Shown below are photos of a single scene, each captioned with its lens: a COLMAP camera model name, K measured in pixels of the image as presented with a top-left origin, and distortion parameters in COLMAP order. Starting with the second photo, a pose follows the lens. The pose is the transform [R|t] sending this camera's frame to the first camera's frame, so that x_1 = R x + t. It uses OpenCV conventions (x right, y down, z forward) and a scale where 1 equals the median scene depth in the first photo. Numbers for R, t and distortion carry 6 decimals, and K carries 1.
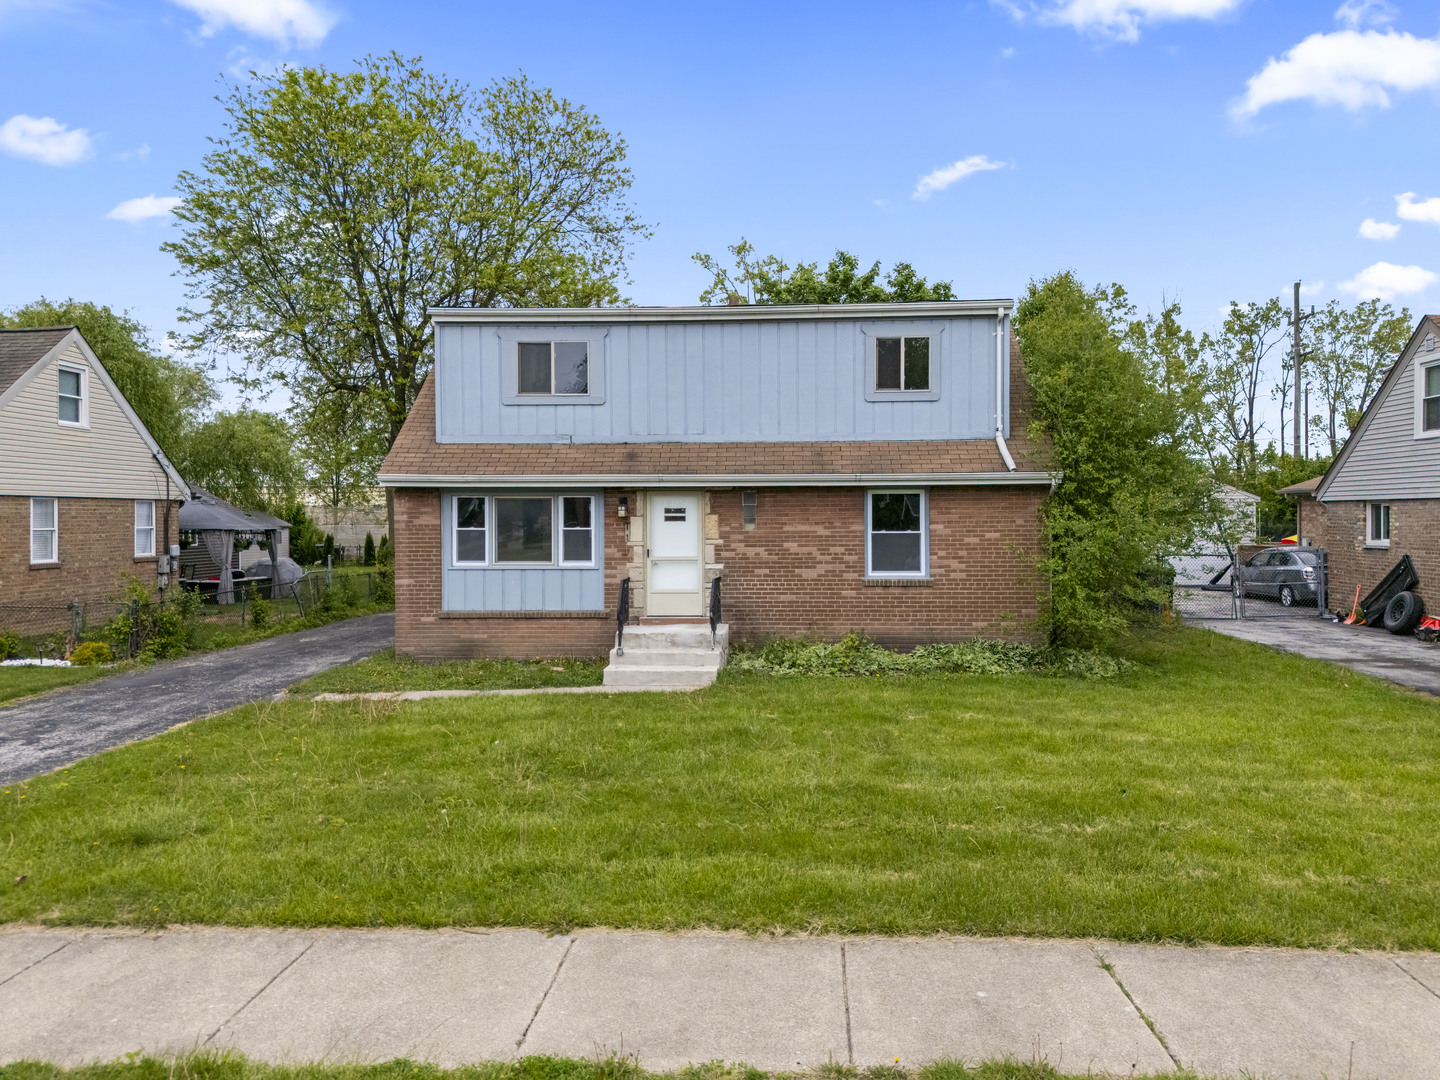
lens RADIAL K [[1066.4, 0, 721.8], [0, 1066.4, 531.2], [0, 0, 1]] dist [0.095650, -0.104288]
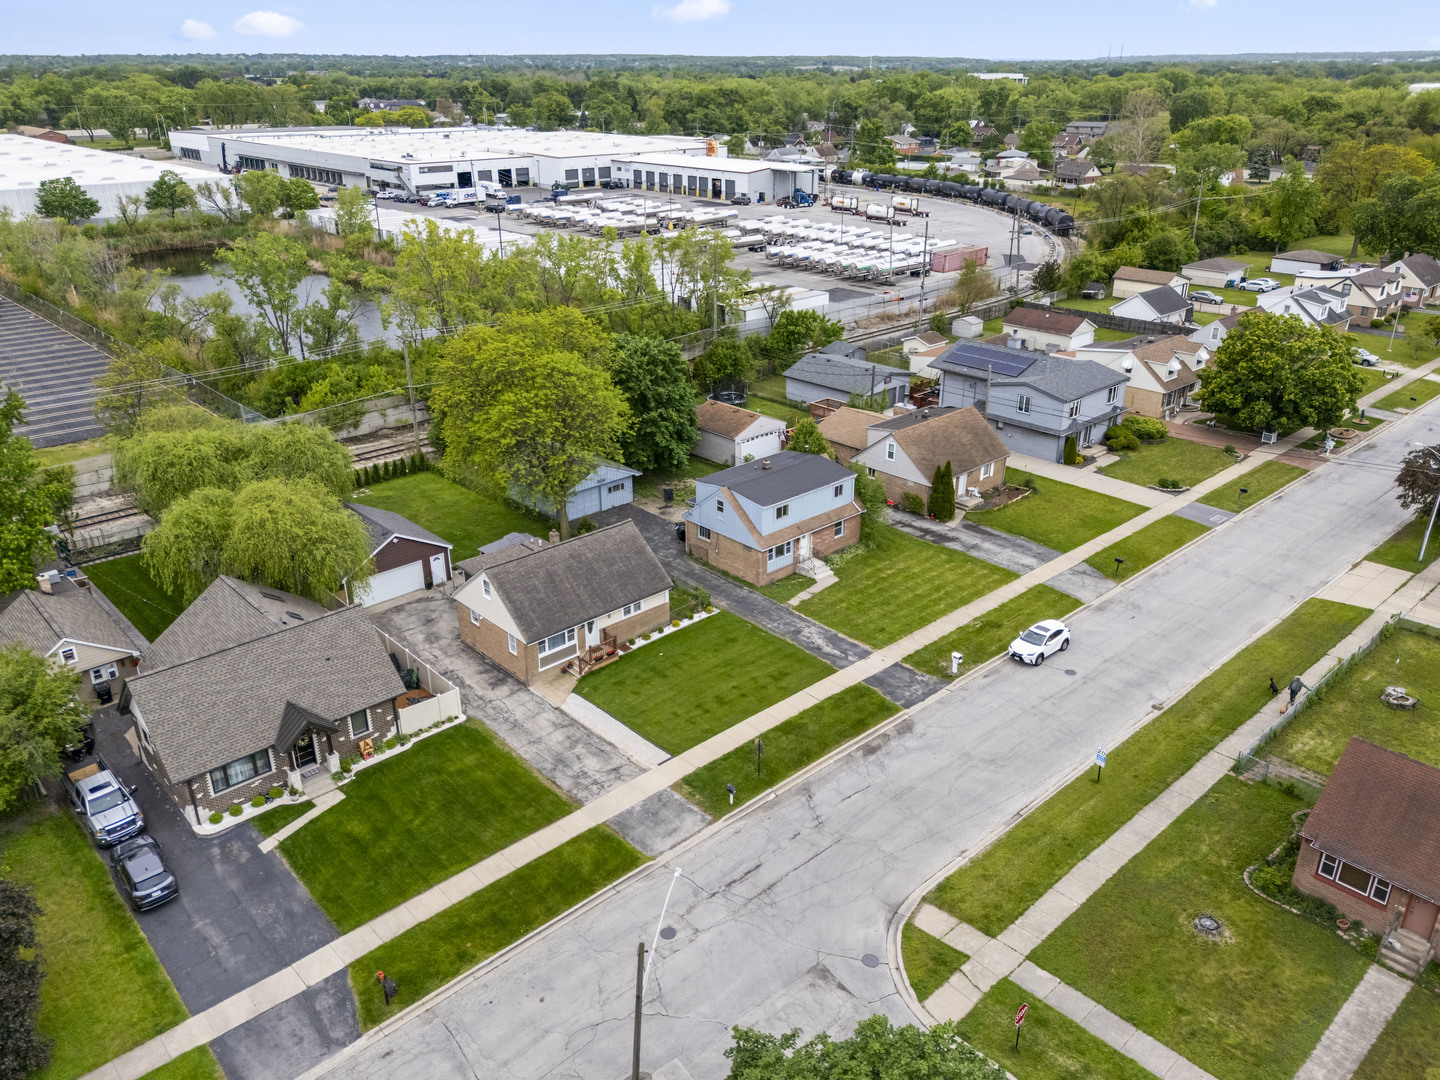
lens RADIAL K [[1066.4, 0, 721.8], [0, 1066.4, 531.2], [0, 0, 1]] dist [0.095650, -0.104288]
pose [[0.694884, -0.284256, 0.660557, -3.115838], [0.011563, 0.922858, 0.384967, -1.700724], [-0.719029, -0.259869, 0.644566, -1.531873]]
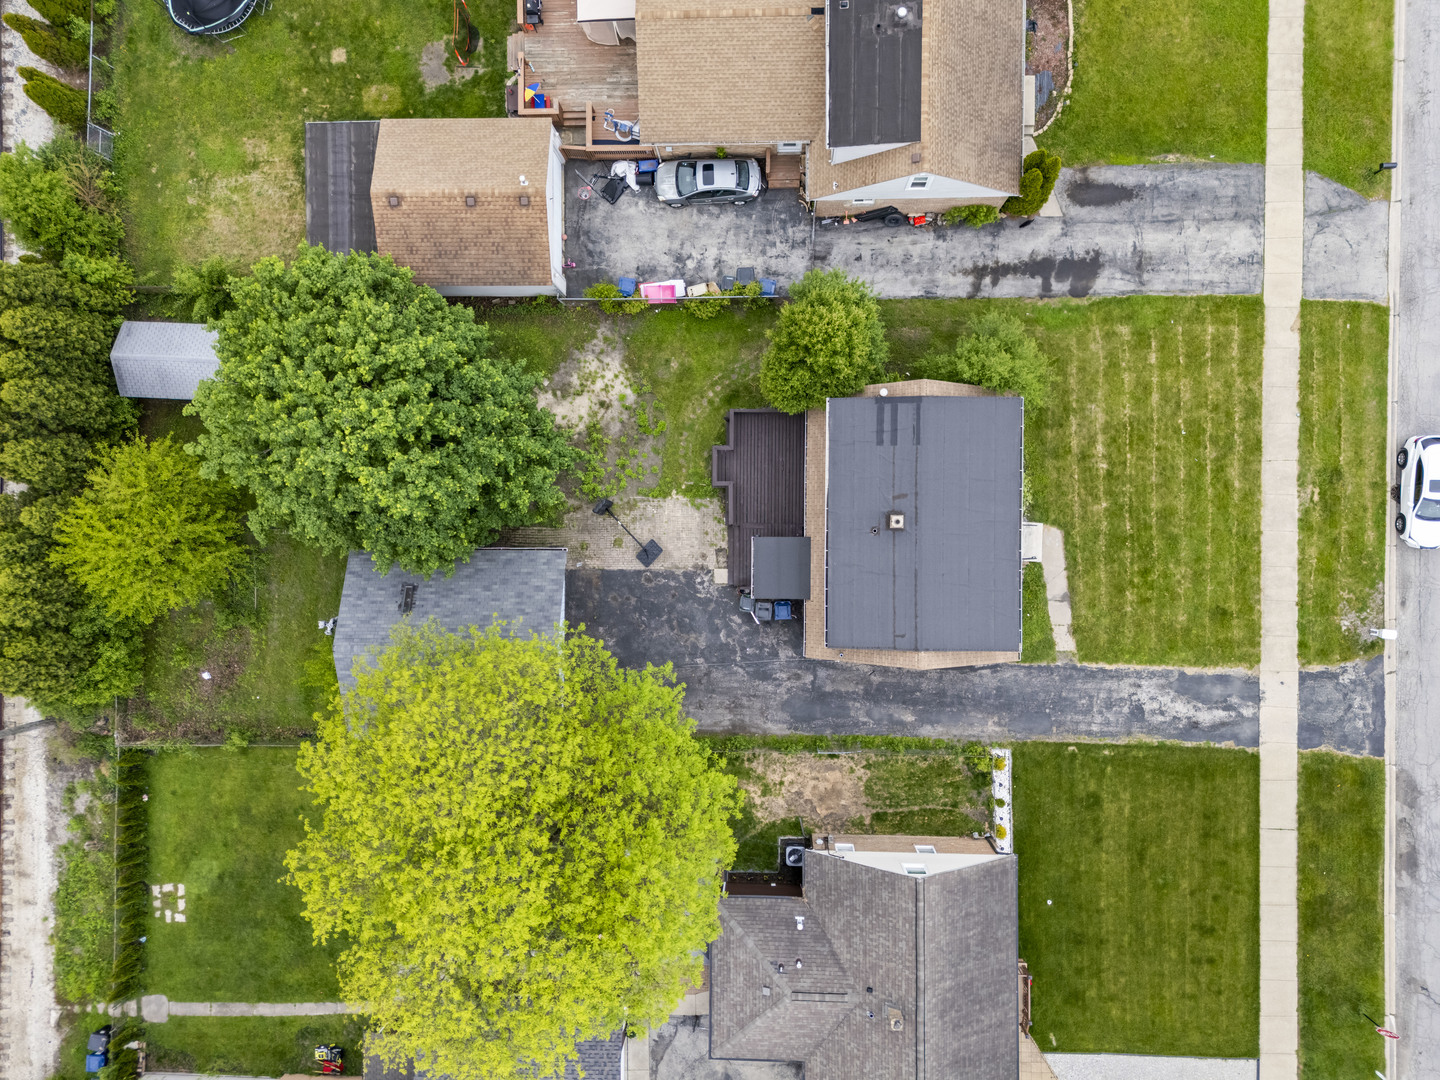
lens RADIAL K [[1093.5, 0, 730.3], [0, 1093.5, 548.7], [0, 0, 1]] dist [0.077870, -0.074685]
pose [[-0.053876, -0.998546, 0.001949, -0.031264], [0.061330, -0.001361, 0.998117, -2.602762], [-0.996662, 0.053894, 0.061314, 1.470360]]
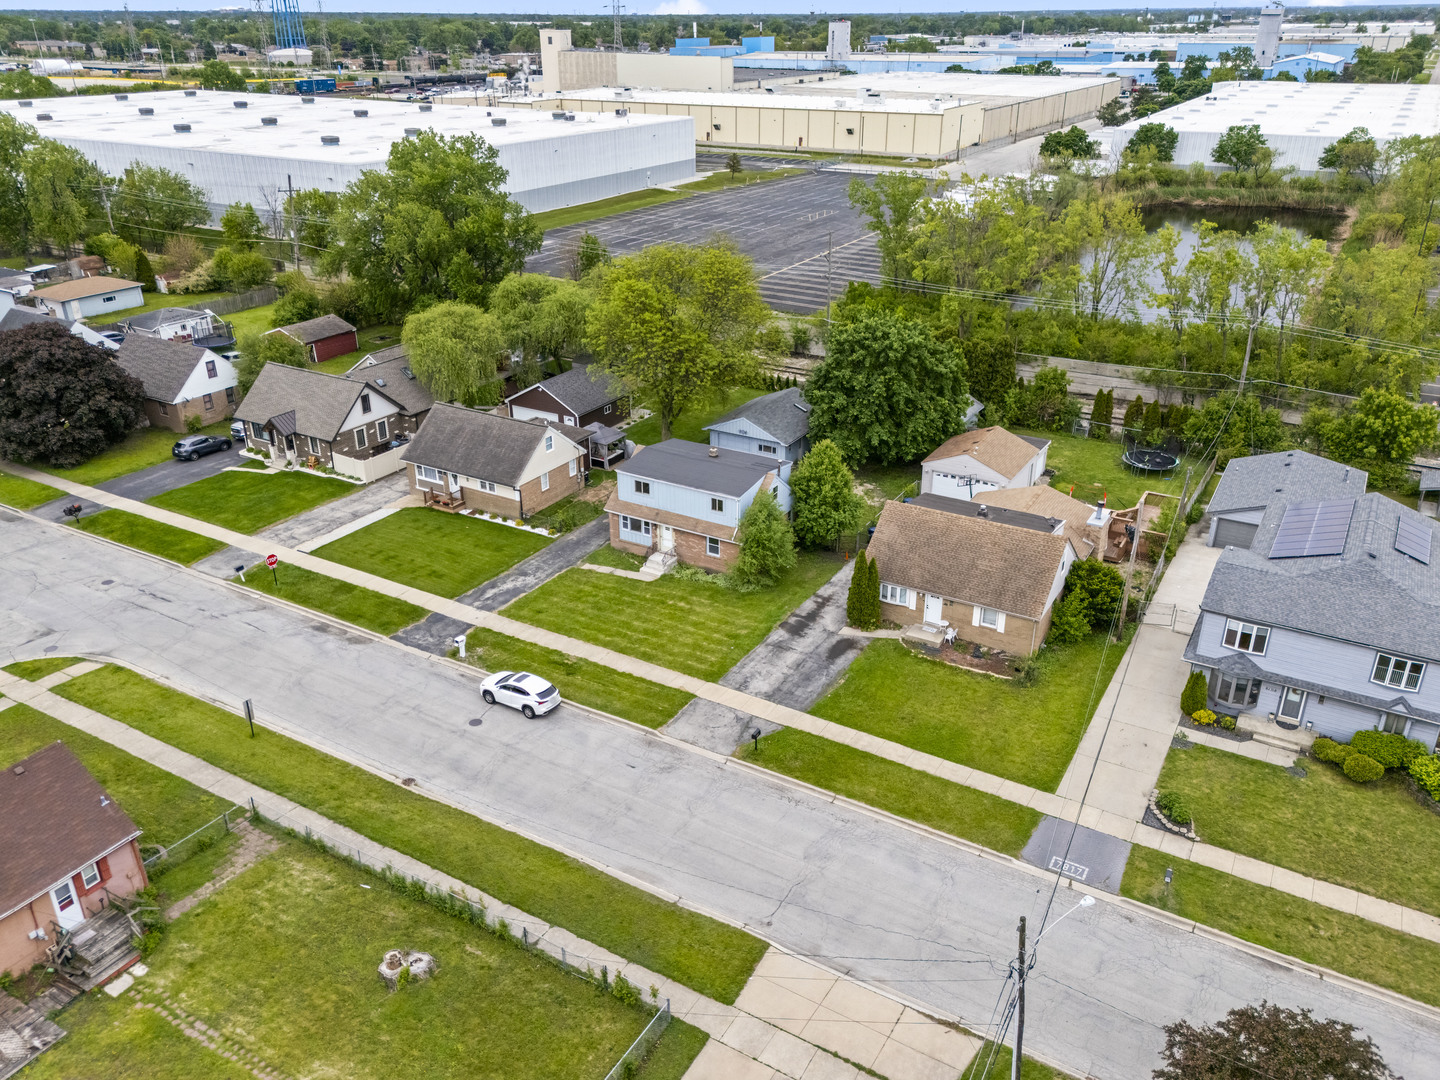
lens RADIAL K [[1093.5, 0, 730.3], [0, 1093.5, 548.7], [0, 0, 1]] dist [0.077870, -0.074685]
pose [[0.892330, 0.198947, -0.405177, 1.853549], [-0.009581, 0.905777, 0.423646, -1.697320], [0.451283, -0.374150, 0.810158, -2.260453]]
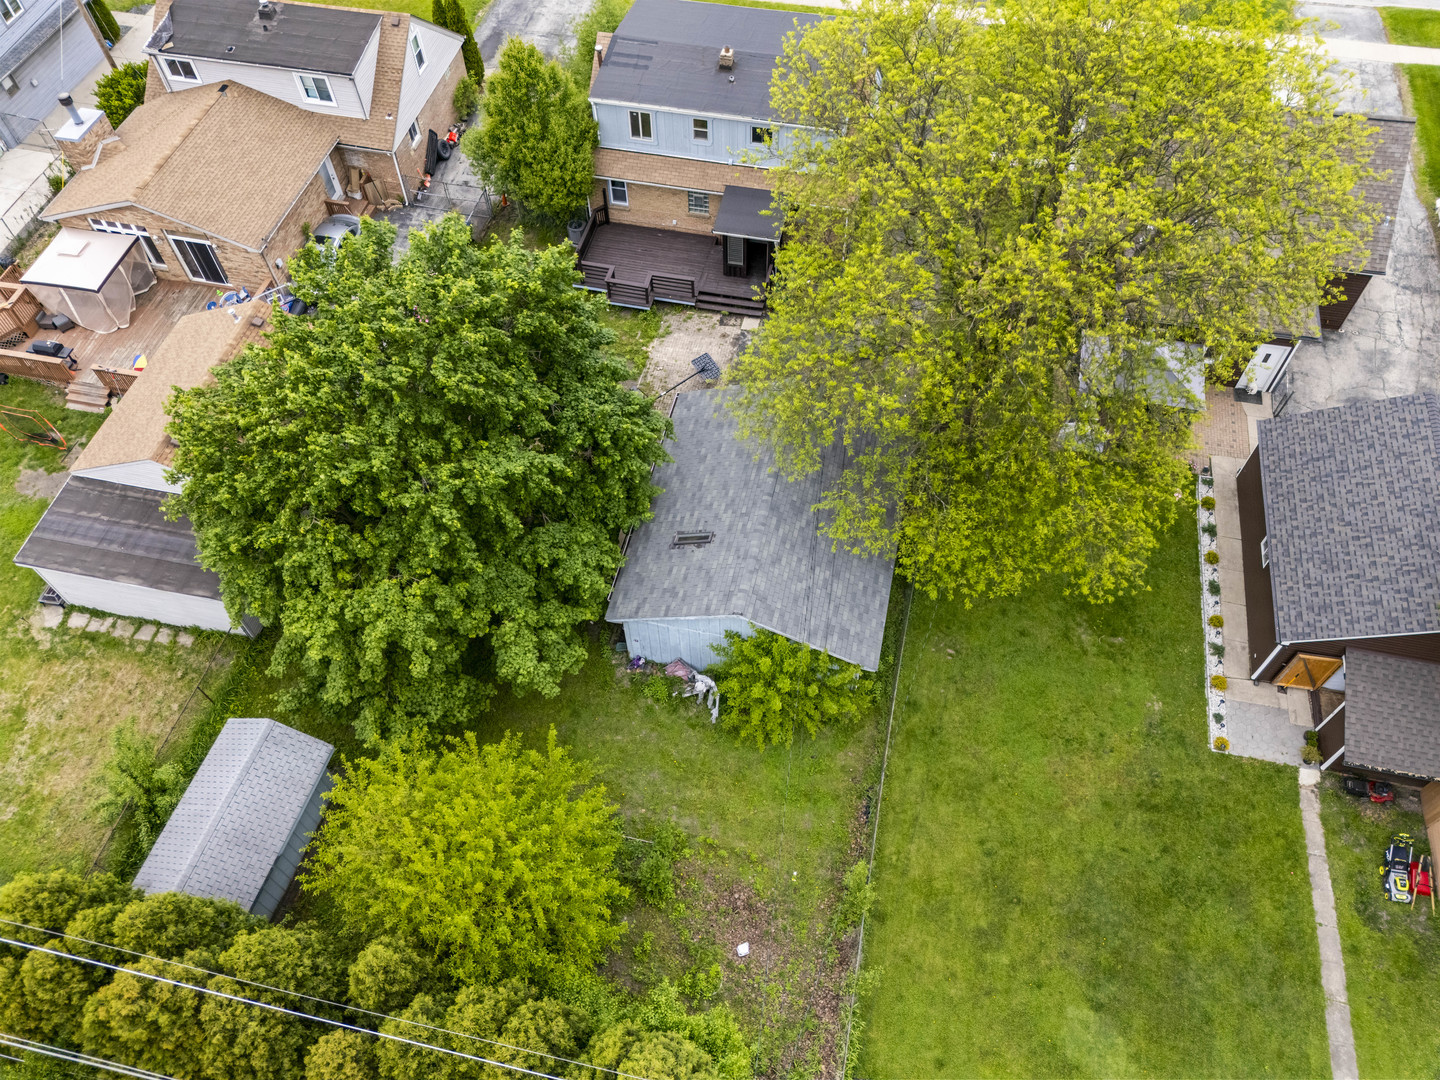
lens RADIAL K [[1055.3, 0, 720.0], [0, 1055.3, 540.0], [0, 0, 1]] dist [0.077515, -0.066795]
pose [[-0.986686, -0.121098, 0.108568, -0.337645], [0.021824, 0.562917, 0.826225, -1.546387], [-0.161169, 0.817594, -0.552779, 3.351050]]
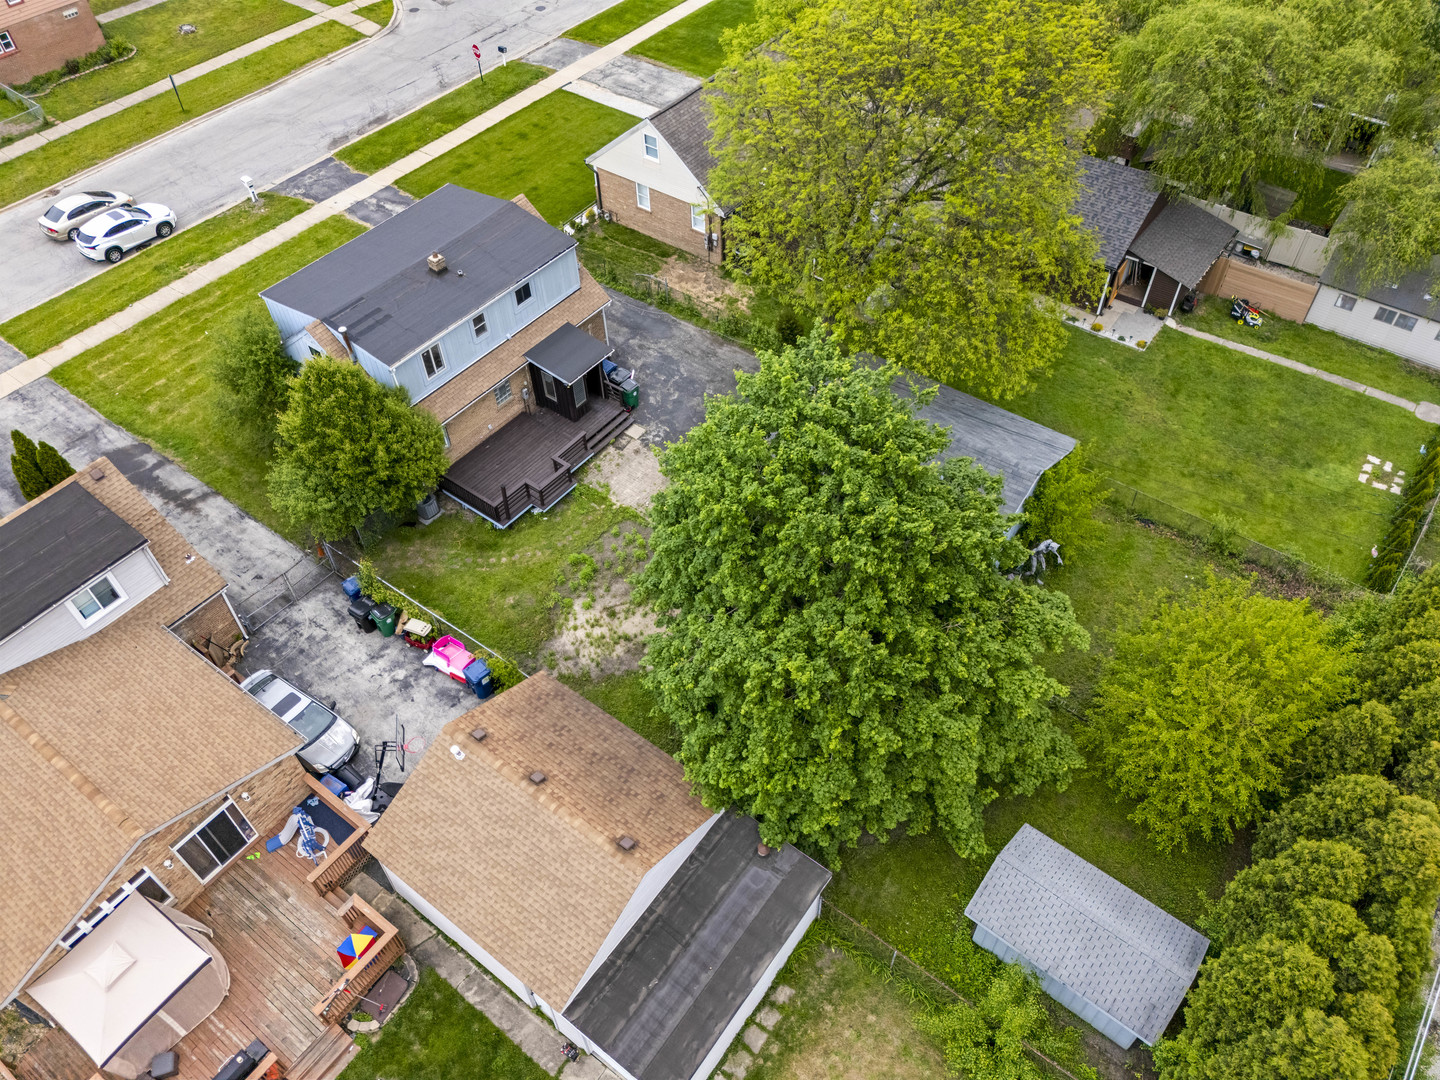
lens RADIAL K [[1055.3, 0, 720.0], [0, 1055.3, 540.0], [0, 0, 1]] dist [0.077515, -0.066795]
pose [[-0.554308, 0.631138, -0.542593, 1.275511], [0.014410, 0.659091, 0.751925, -1.546832], [0.832187, 0.408979, -0.374434, 2.838274]]
